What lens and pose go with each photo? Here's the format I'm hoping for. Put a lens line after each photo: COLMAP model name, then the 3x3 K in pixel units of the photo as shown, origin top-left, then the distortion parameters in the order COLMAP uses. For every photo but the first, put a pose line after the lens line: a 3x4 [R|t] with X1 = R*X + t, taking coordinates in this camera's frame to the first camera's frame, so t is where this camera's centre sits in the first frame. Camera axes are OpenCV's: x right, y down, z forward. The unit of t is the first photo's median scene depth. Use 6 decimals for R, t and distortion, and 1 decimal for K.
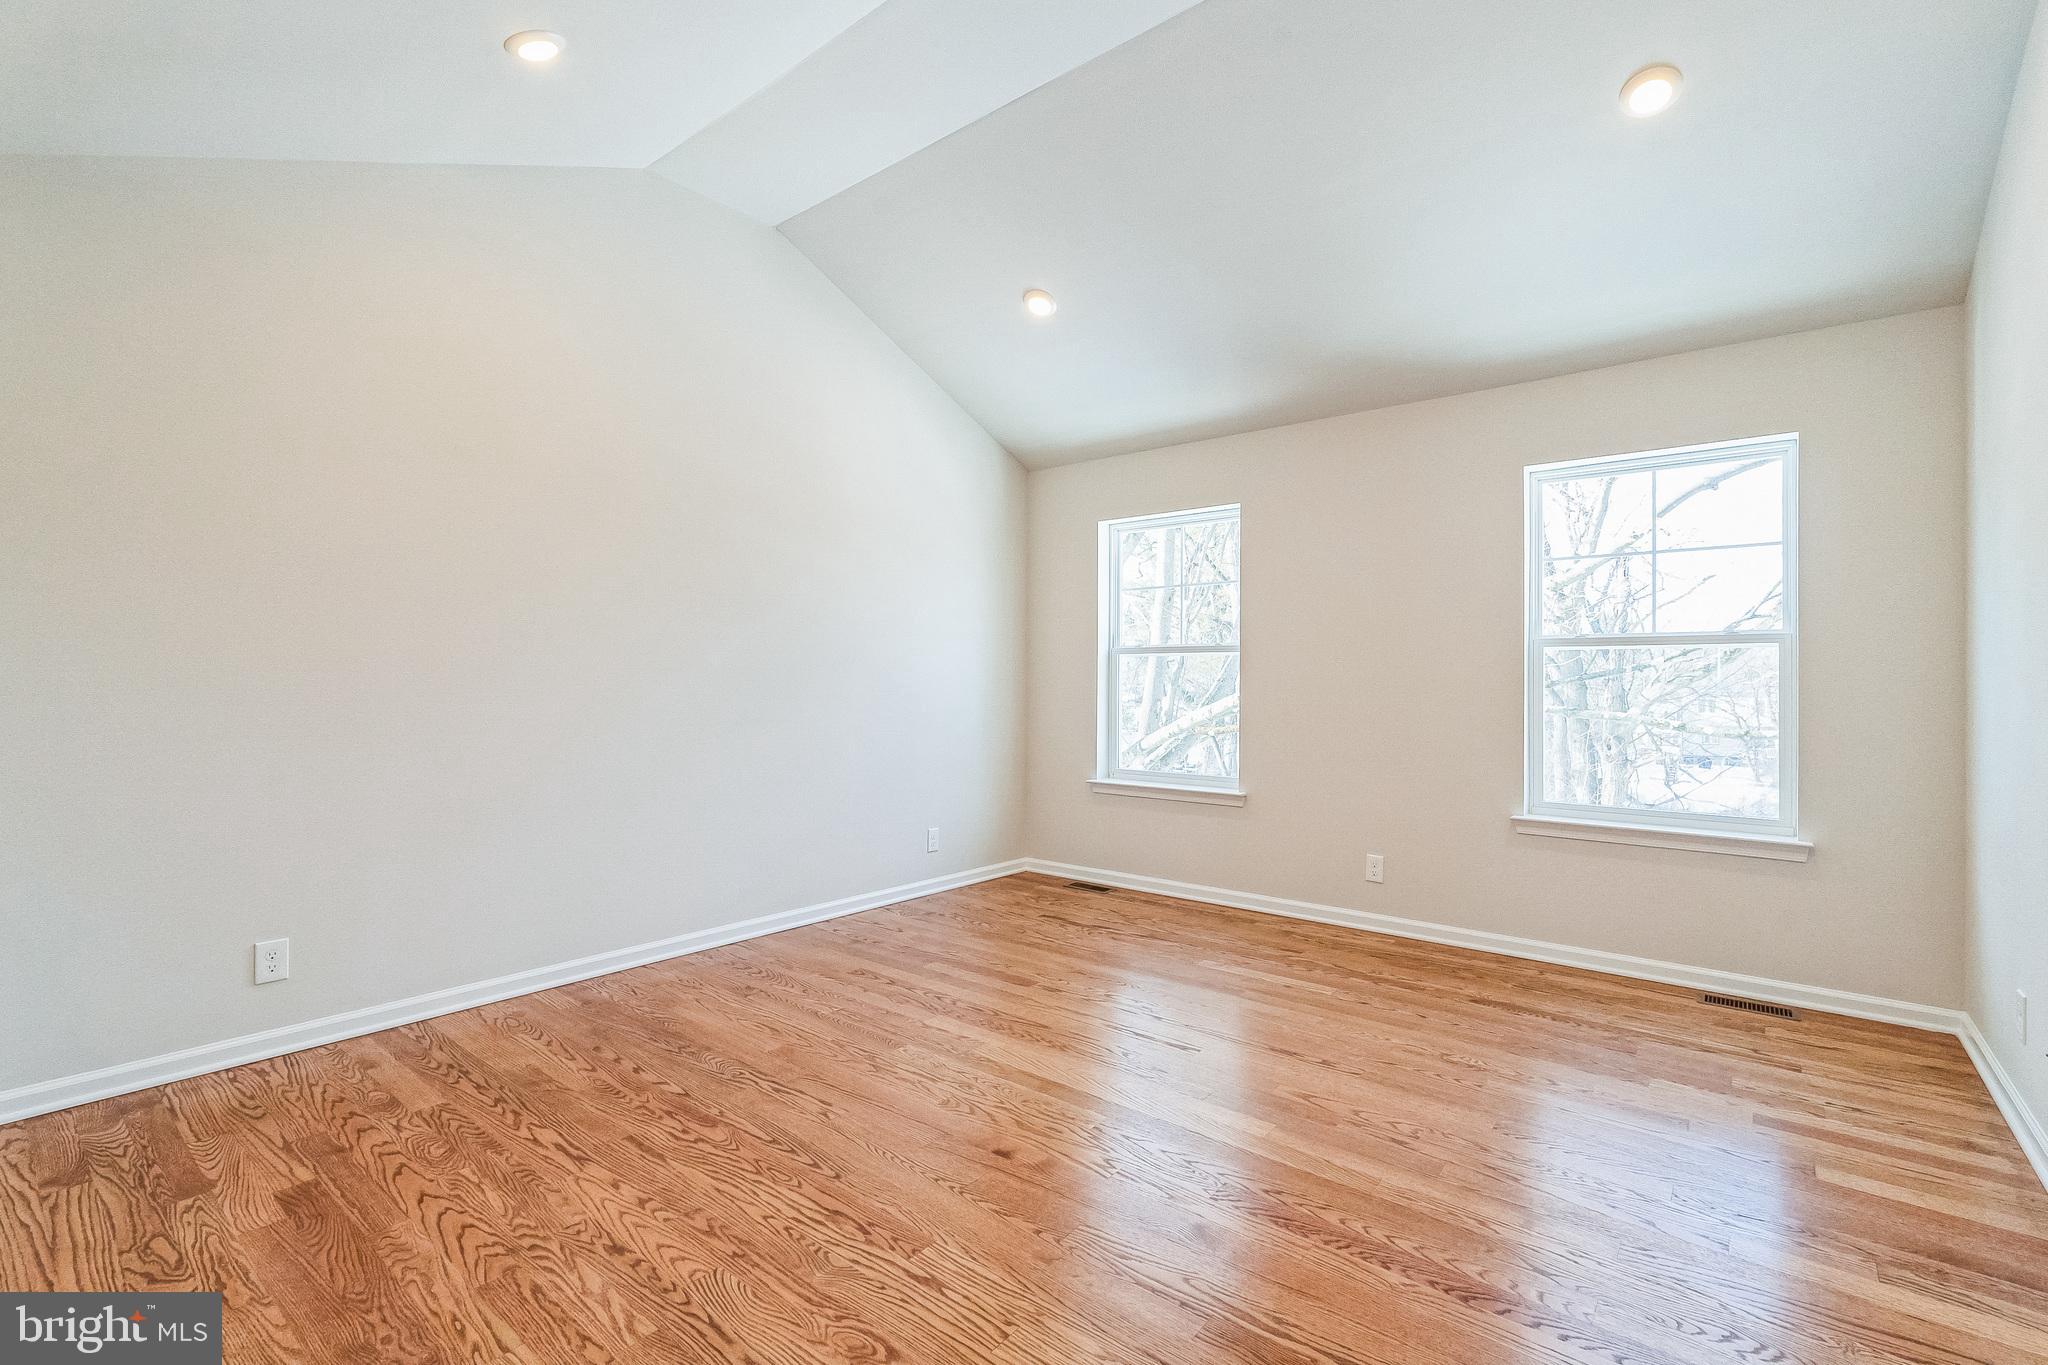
lens RADIAL K [[887.2, 0, 1025.7], [0, 887.2, 672.1], [0, 0, 1]] dist [-0.000978, 0.000071]
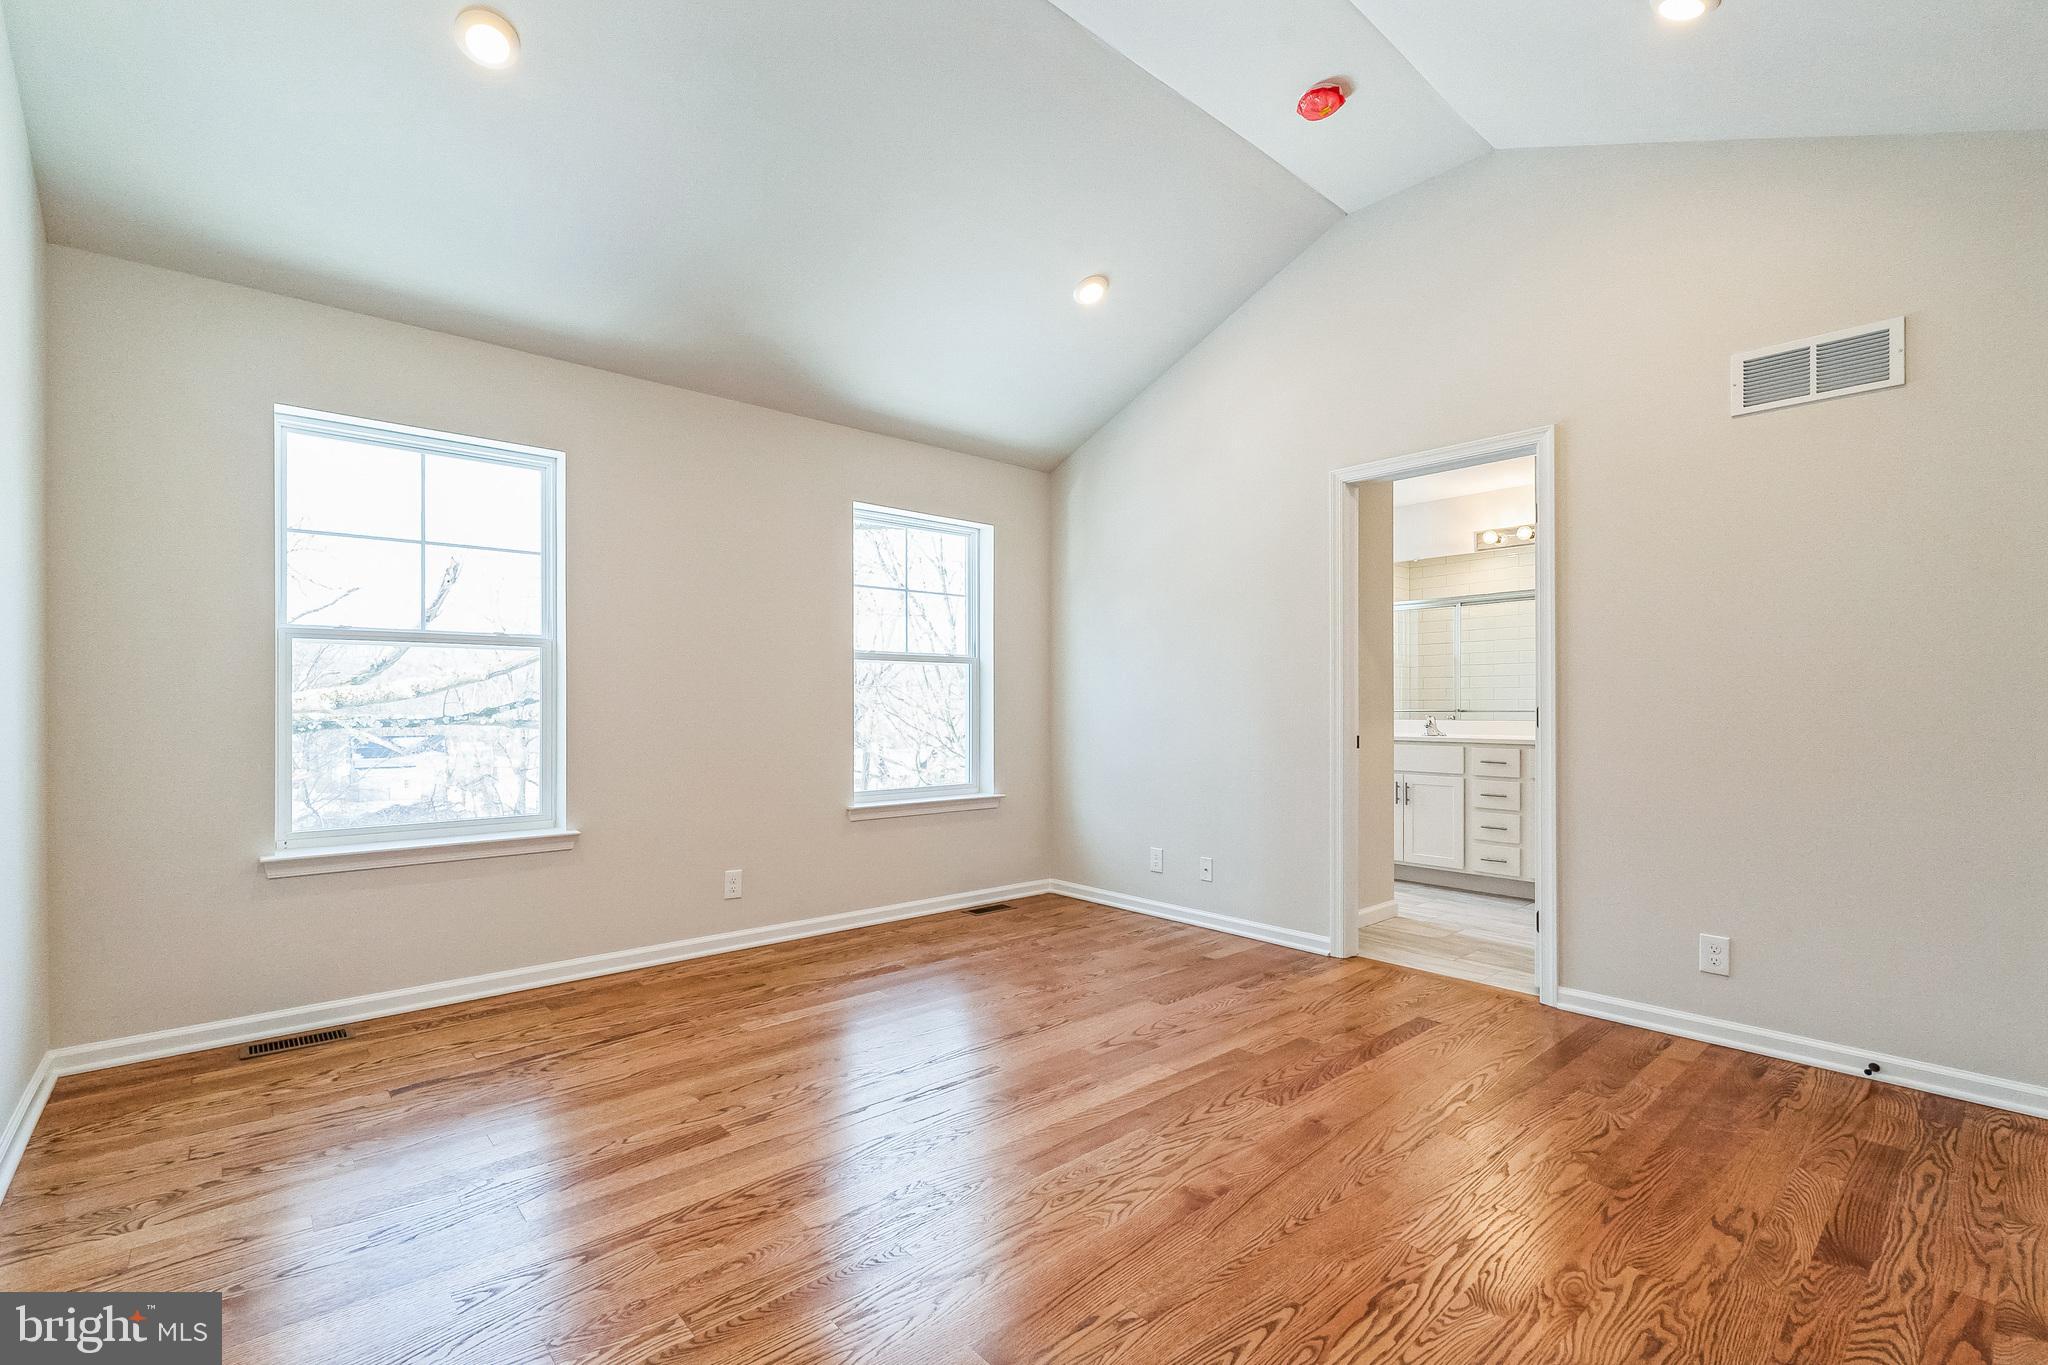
lens RADIAL K [[906.7, 0, 1019.5], [0, 906.7, 692.4], [0, 0, 1]] dist [-0.002727, 0.000570]
pose [[0.186338, 0.003589, 0.982479, -0.544146], [-0.006689, 0.999975, -0.002385, 0.019910], [-0.982463, -0.006127, 0.186357, 0.574255]]
